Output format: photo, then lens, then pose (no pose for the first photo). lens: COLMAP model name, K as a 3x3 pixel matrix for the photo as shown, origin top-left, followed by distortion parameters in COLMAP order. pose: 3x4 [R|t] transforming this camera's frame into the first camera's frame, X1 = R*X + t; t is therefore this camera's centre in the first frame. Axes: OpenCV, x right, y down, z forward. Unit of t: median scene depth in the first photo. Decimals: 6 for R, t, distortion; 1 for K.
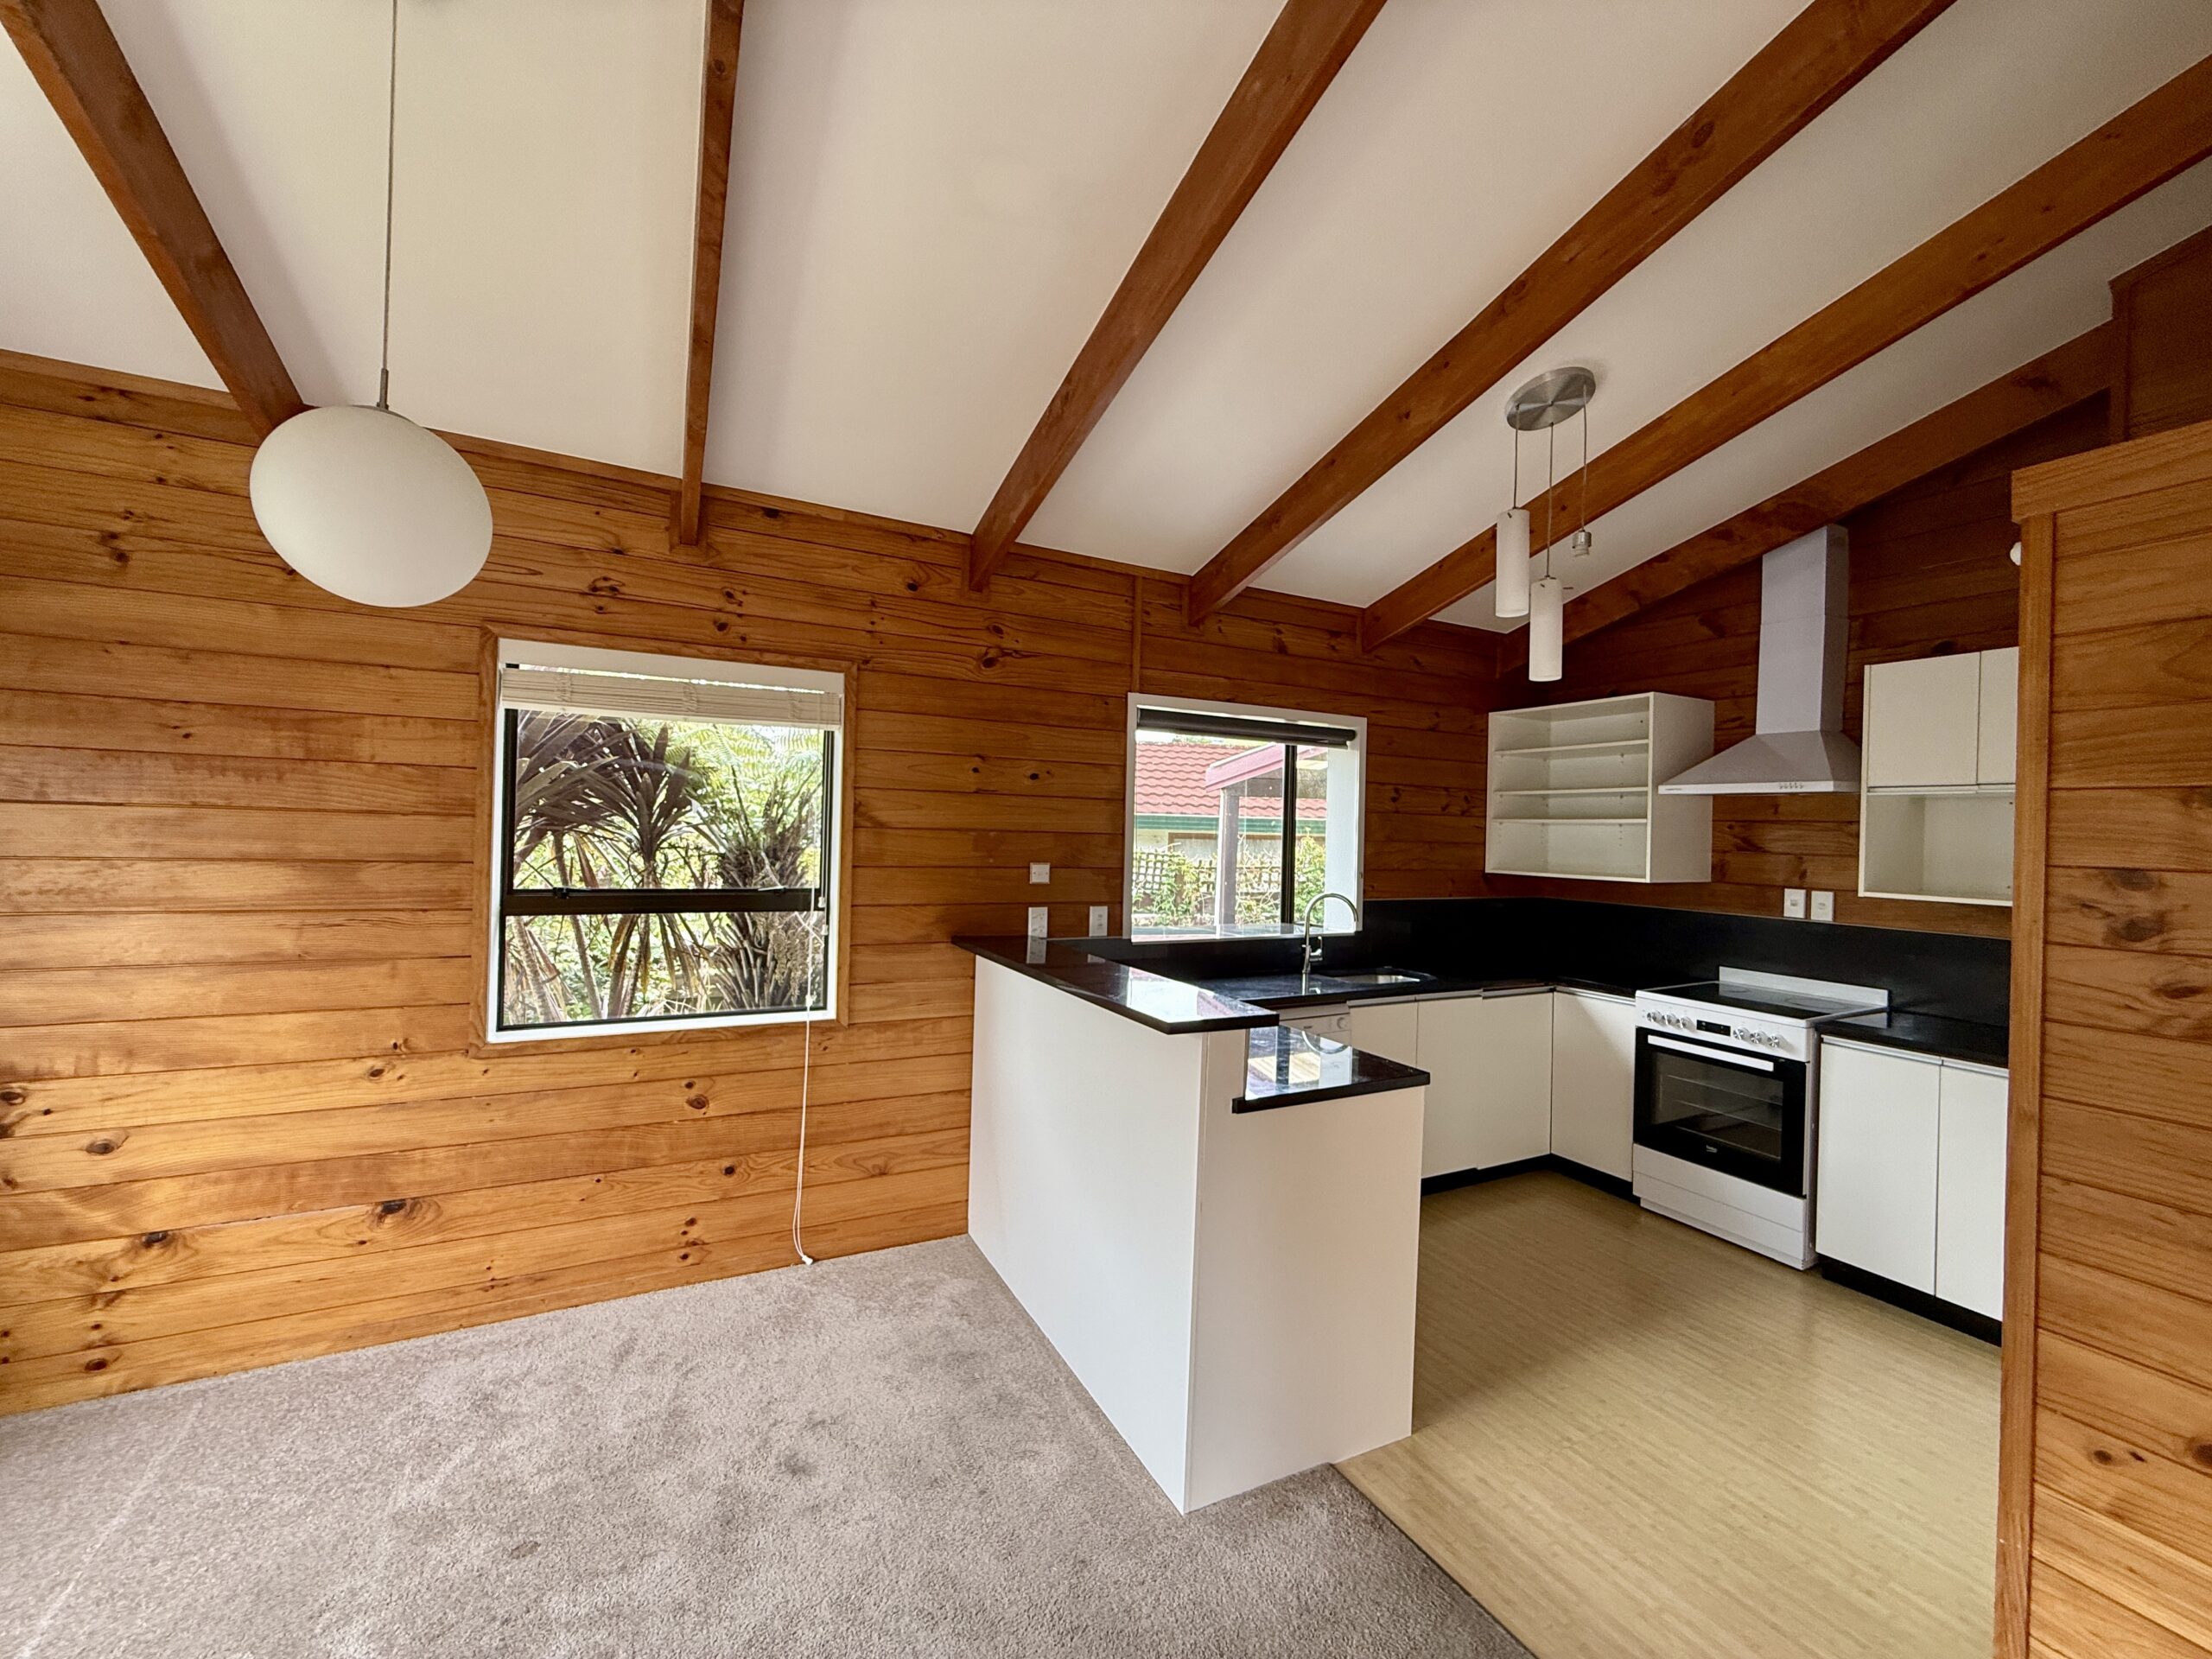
lens RADIAL K [[880.2, 0, 1095.0], [0, 880.2, 825.2], [0, 0, 1]] dist [0.001943, -0.000963]
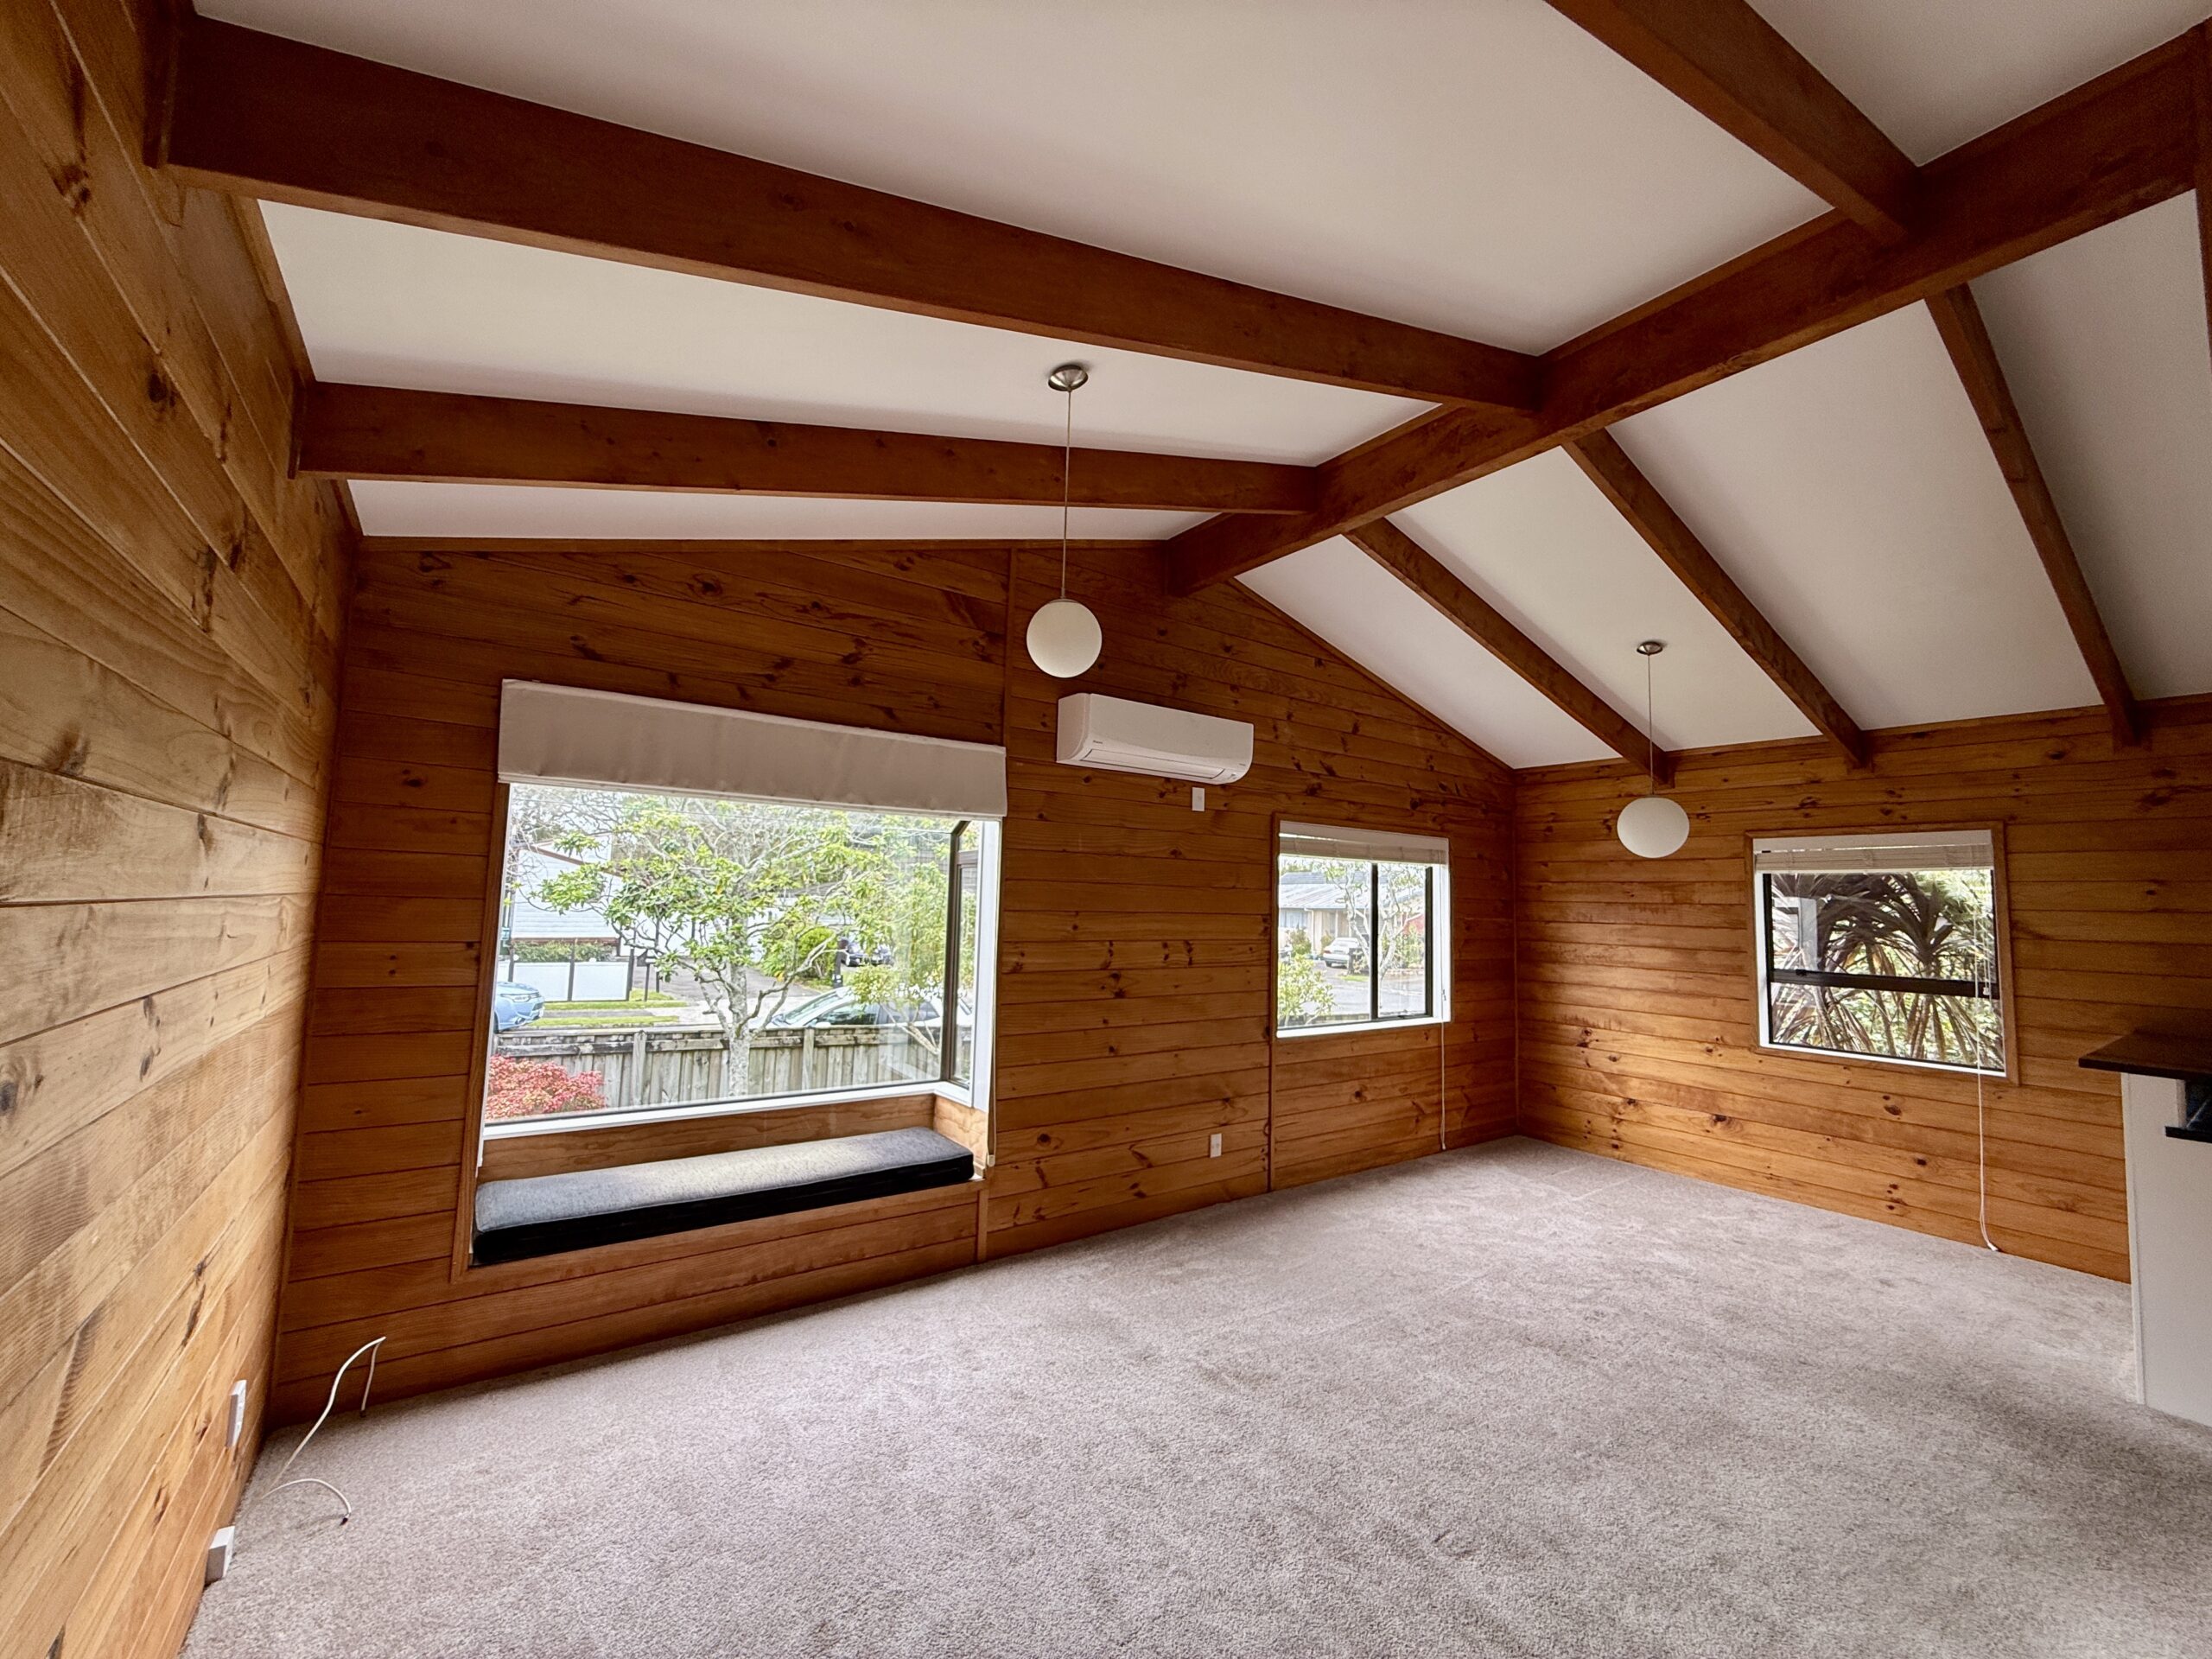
lens RADIAL K [[880.2, 0, 1103.7], [0, 880.2, 831.6], [0, 0, 1]] dist [0.001943, -0.000963]
pose [[0.146449, -0.106200, -0.983501, 0.979094], [-0.021372, 0.993649, -0.110478, 0.020002], [0.988987, 0.037199, 0.143249, -0.673893]]
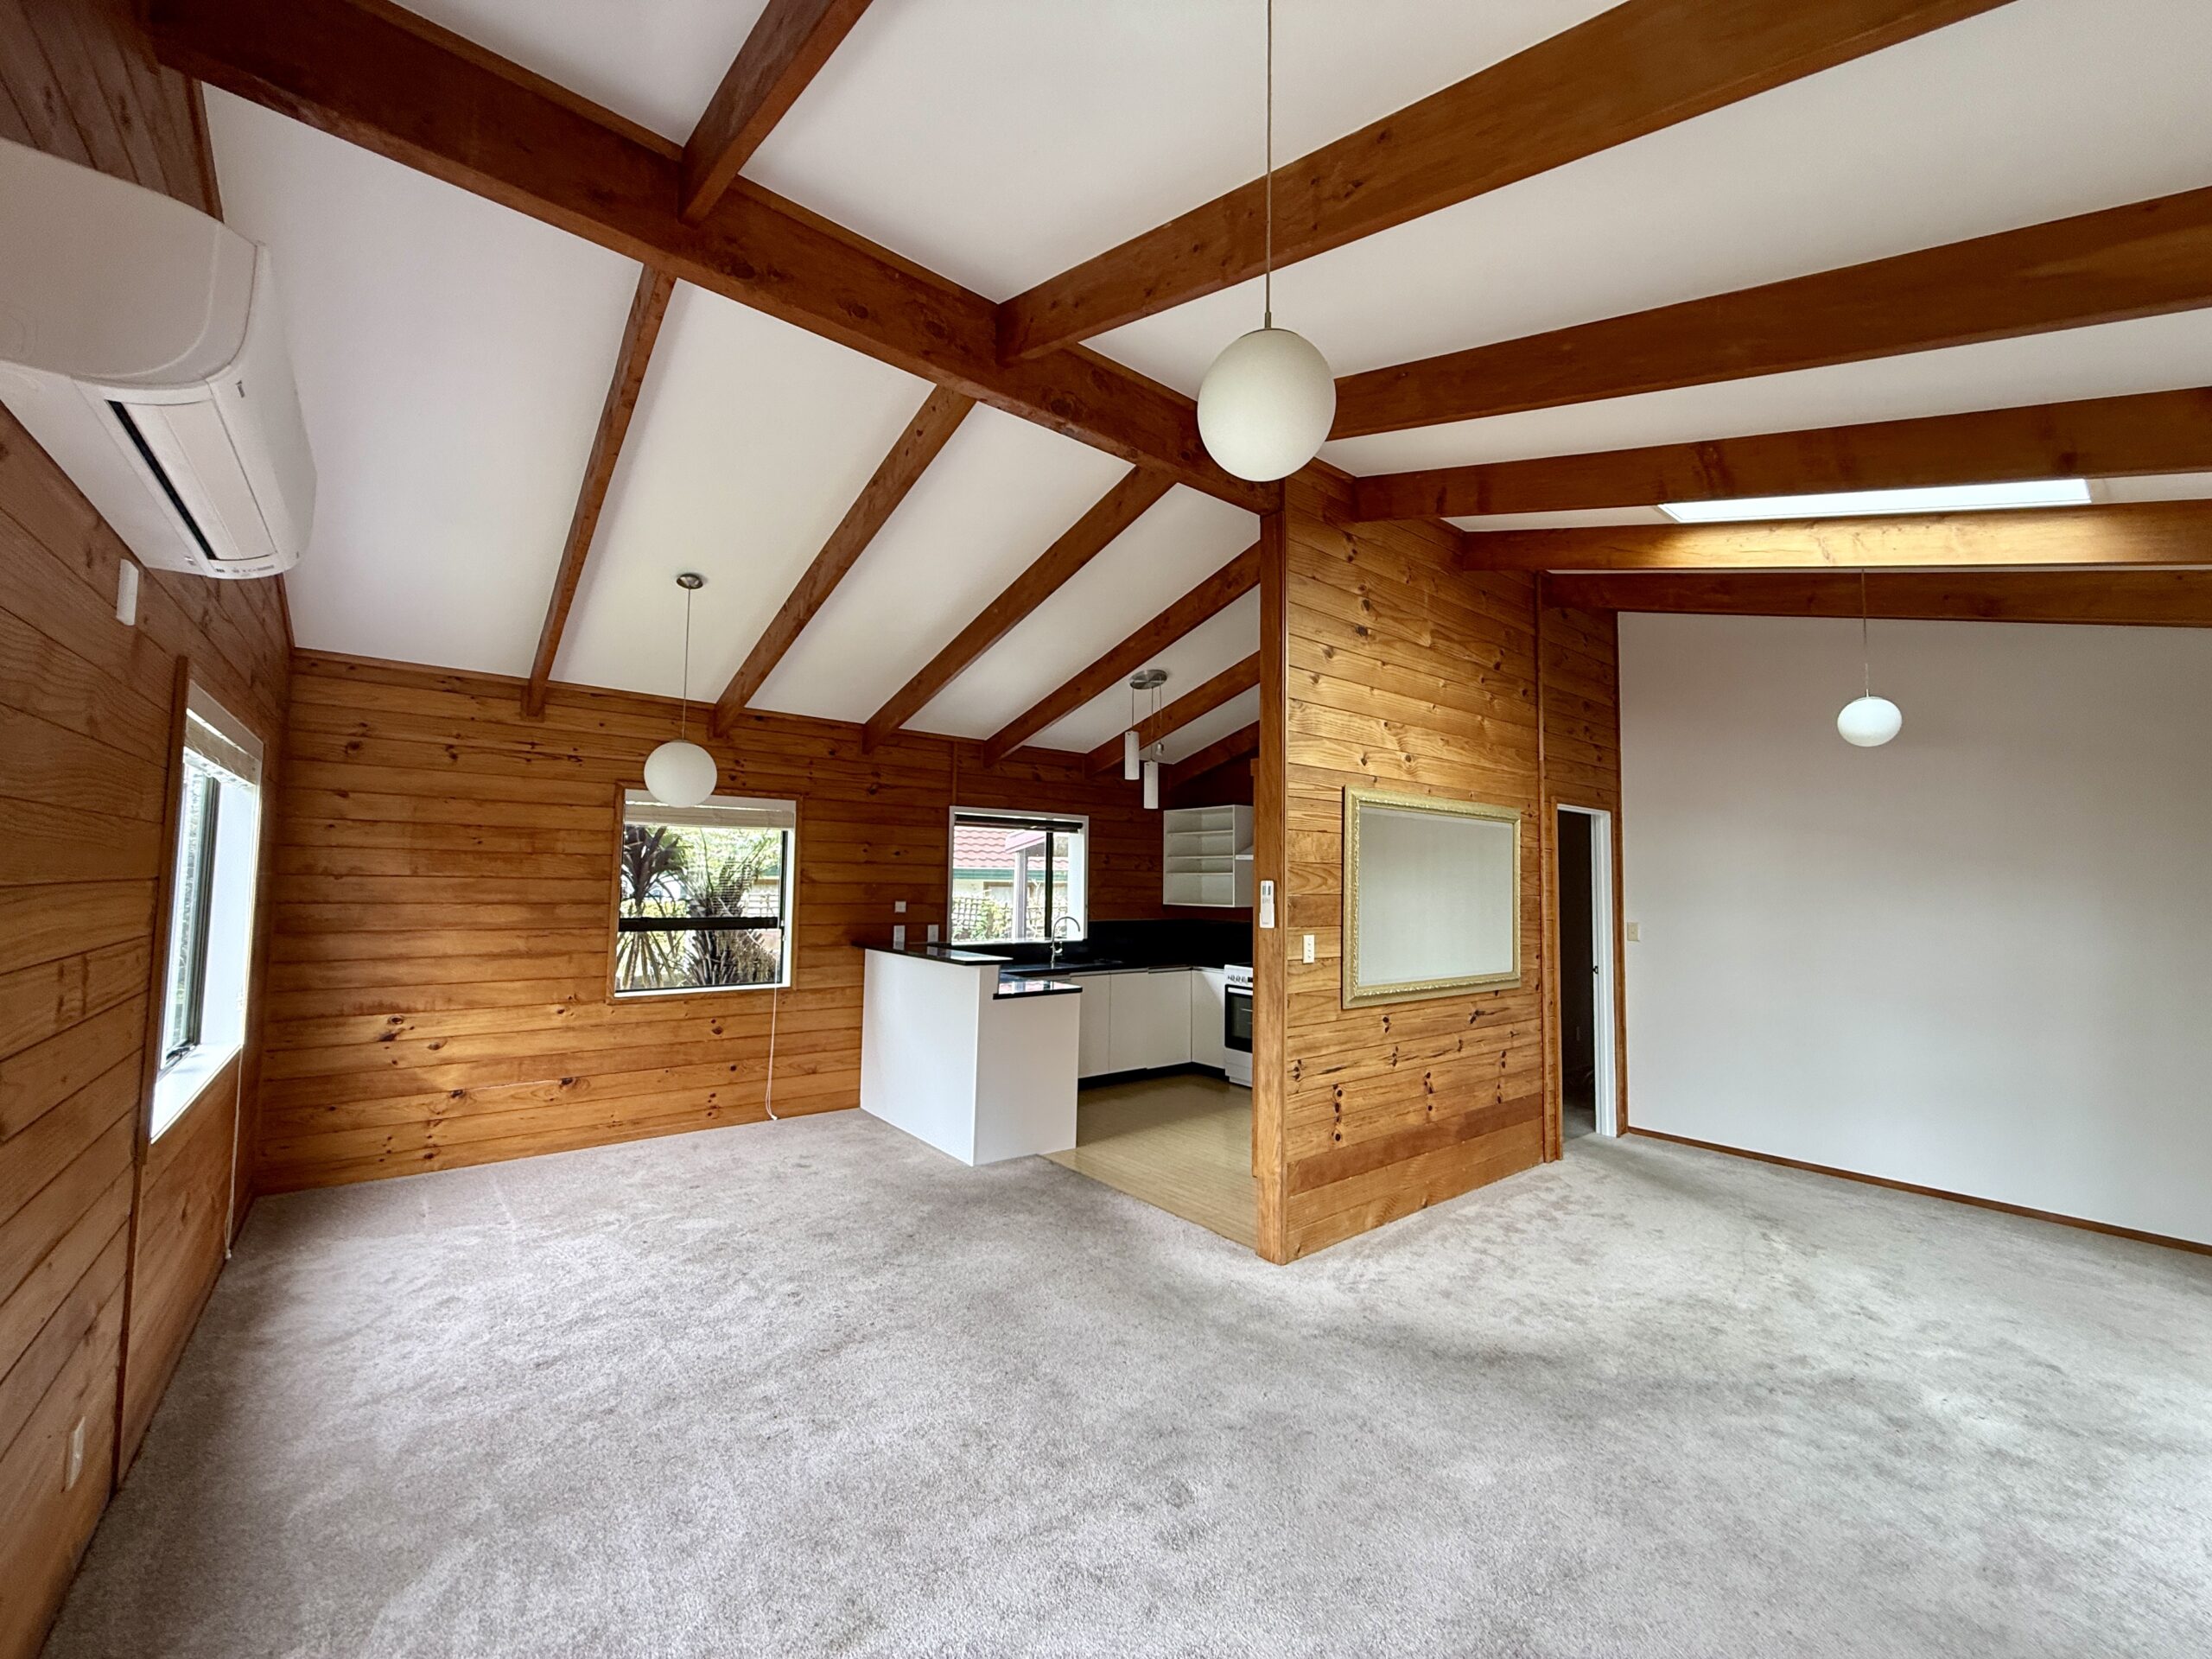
lens RADIAL K [[880.2, 0, 1091.4], [0, 880.2, 825.2], [0, 0, 1]] dist [0.001943, -0.000963]
pose [[0.981121, 0.000667, 0.193395, -0.032973], [0.009668, 0.998575, -0.052490, -0.017115], [-0.193154, 0.053369, 0.979716, -1.031953]]
